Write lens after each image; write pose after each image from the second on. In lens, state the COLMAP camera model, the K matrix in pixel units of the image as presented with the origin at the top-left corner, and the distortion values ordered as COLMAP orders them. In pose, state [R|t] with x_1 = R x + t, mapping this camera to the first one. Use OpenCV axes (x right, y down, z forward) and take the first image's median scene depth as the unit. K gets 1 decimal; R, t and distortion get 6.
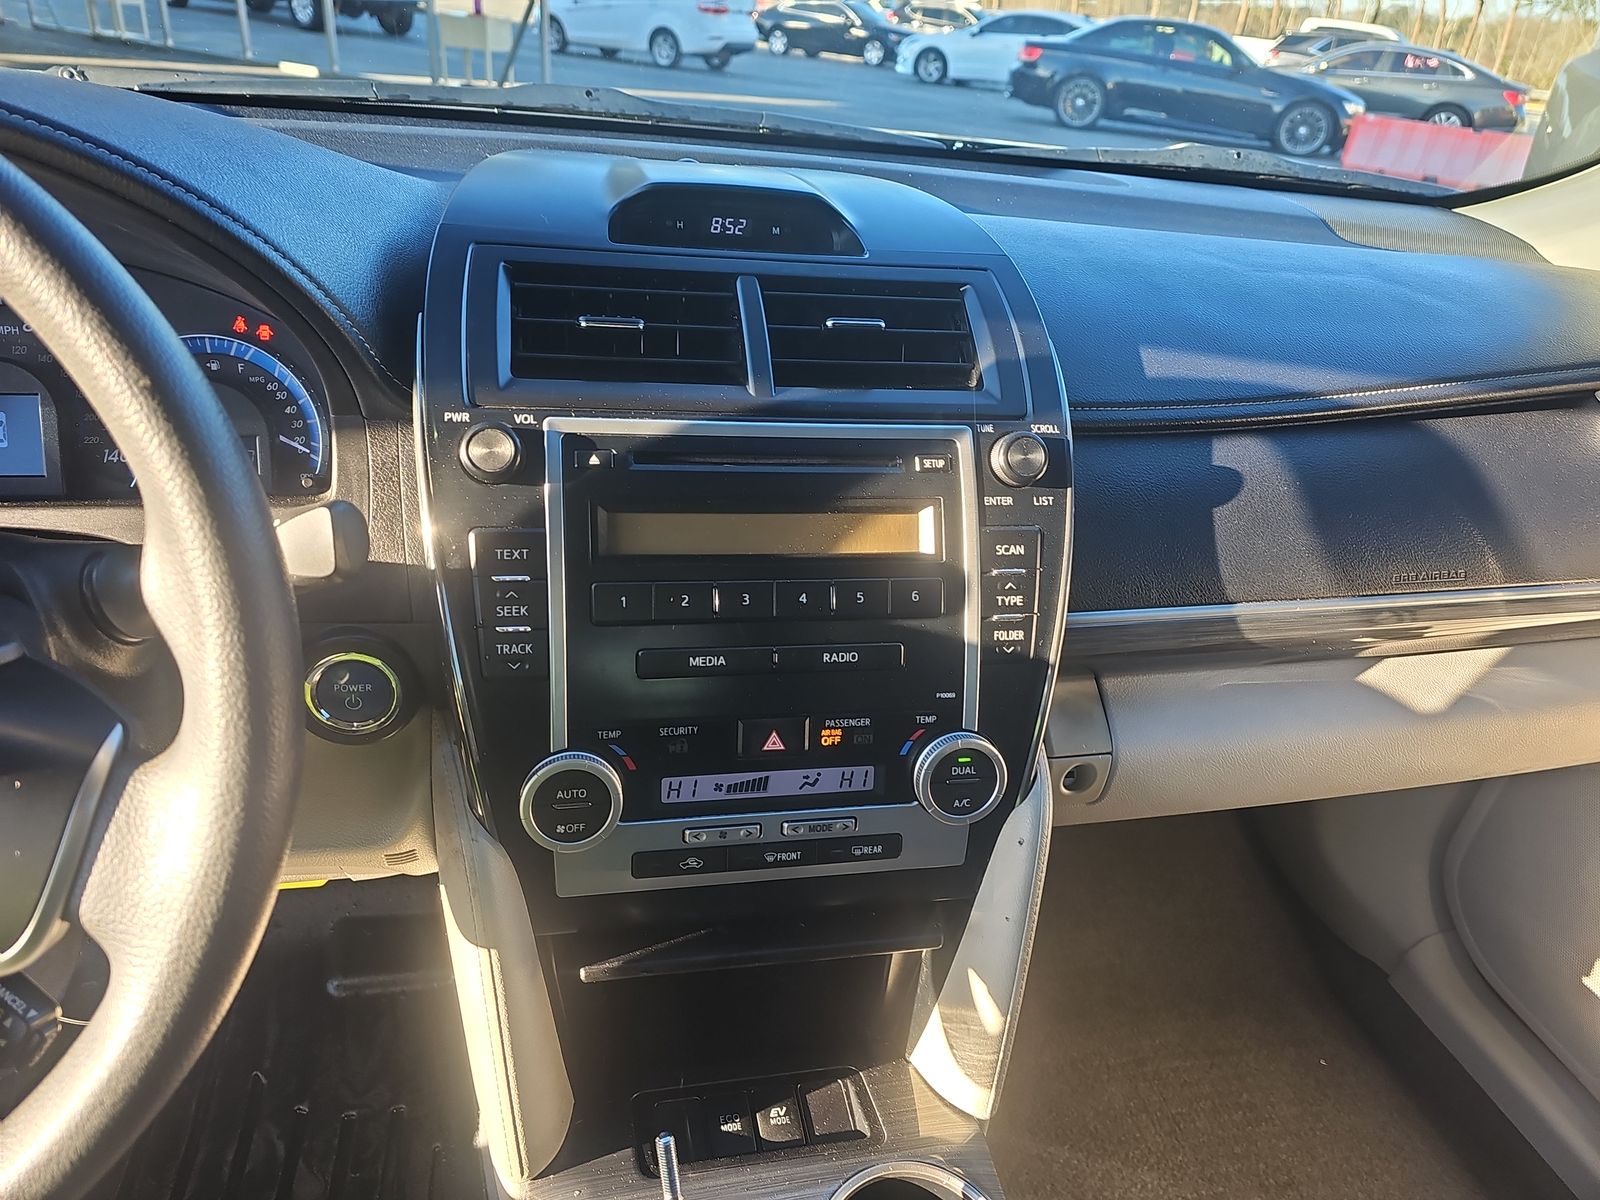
lens RADIAL K [[1062.9, 0, 791.0], [0, 1062.9, 607.3], [0, 0, 1]] dist [0.041556, -0.022013]
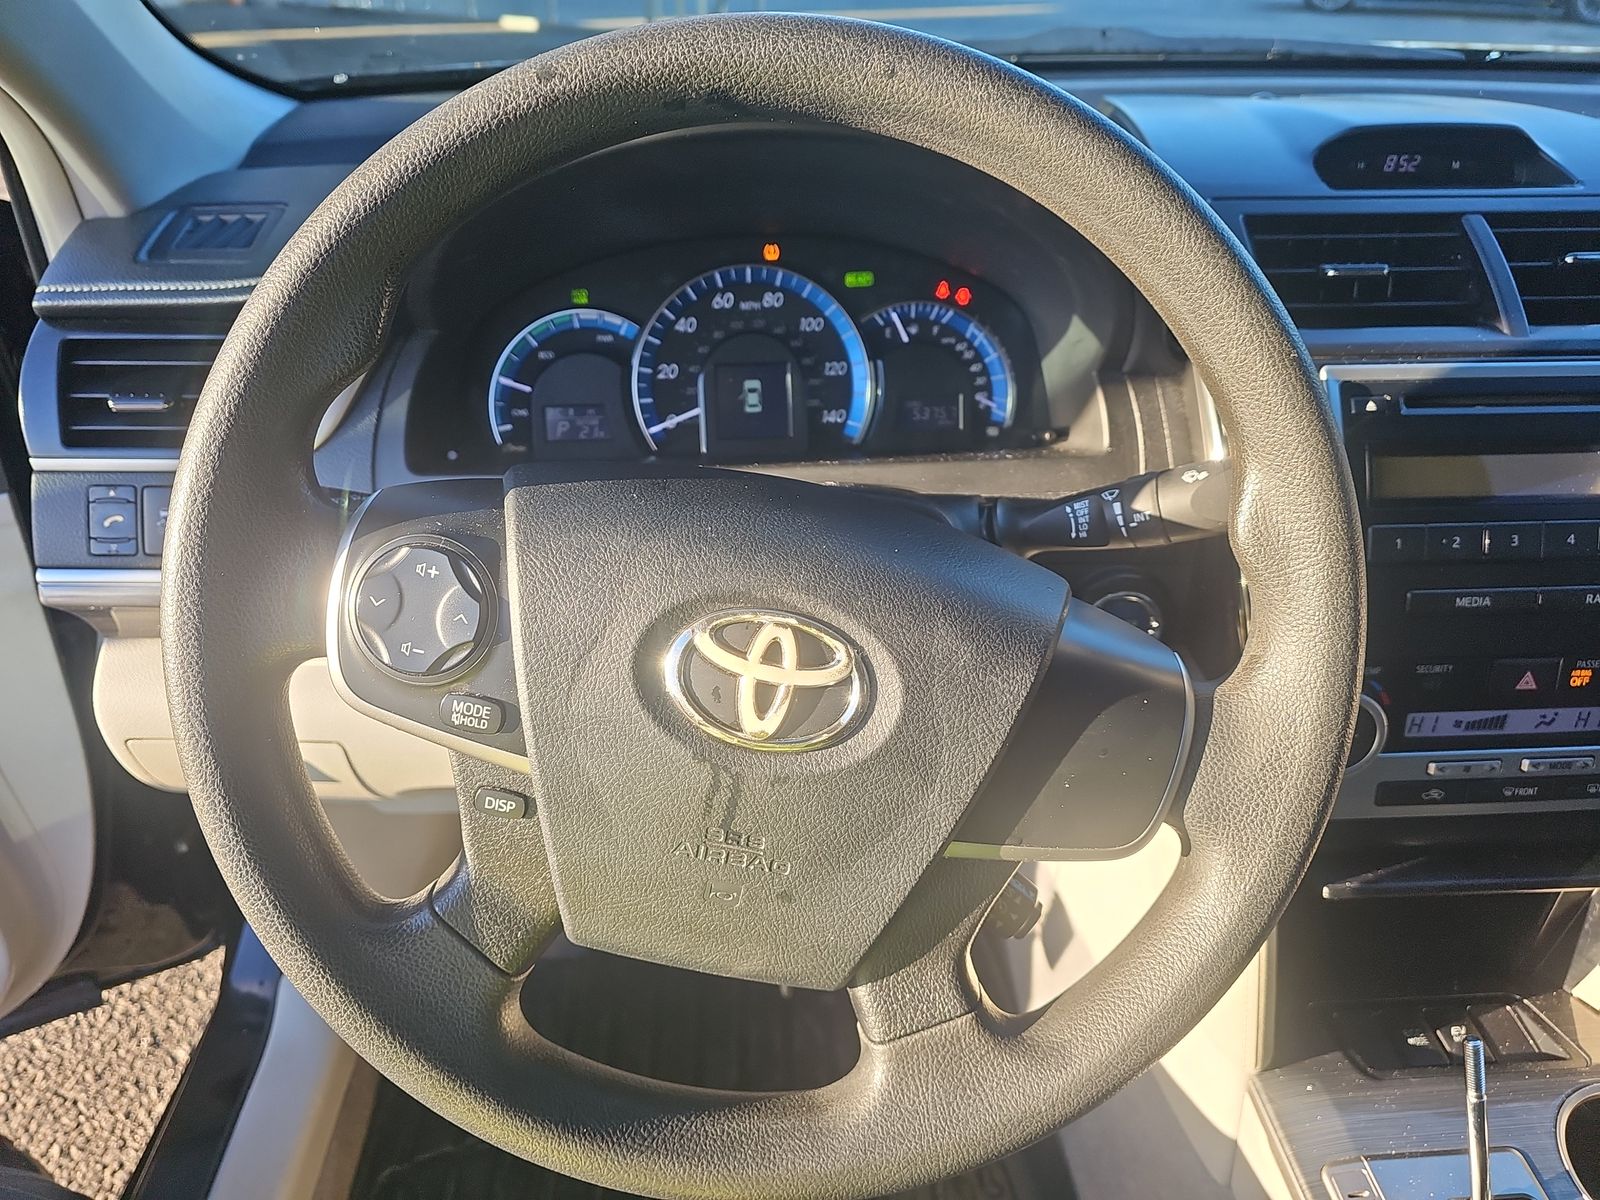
lens RADIAL K [[1062.9, 0, 797.7], [0, 1062.9, 633.7], [0, 0, 1]] dist [0.041556, -0.022013]
pose [[0.987997, 0.010249, -0.154136, -0.535079], [0.001629, 0.997050, 0.076737, 0.000395], [0.154468, -0.076067, 0.985065, -0.122718]]
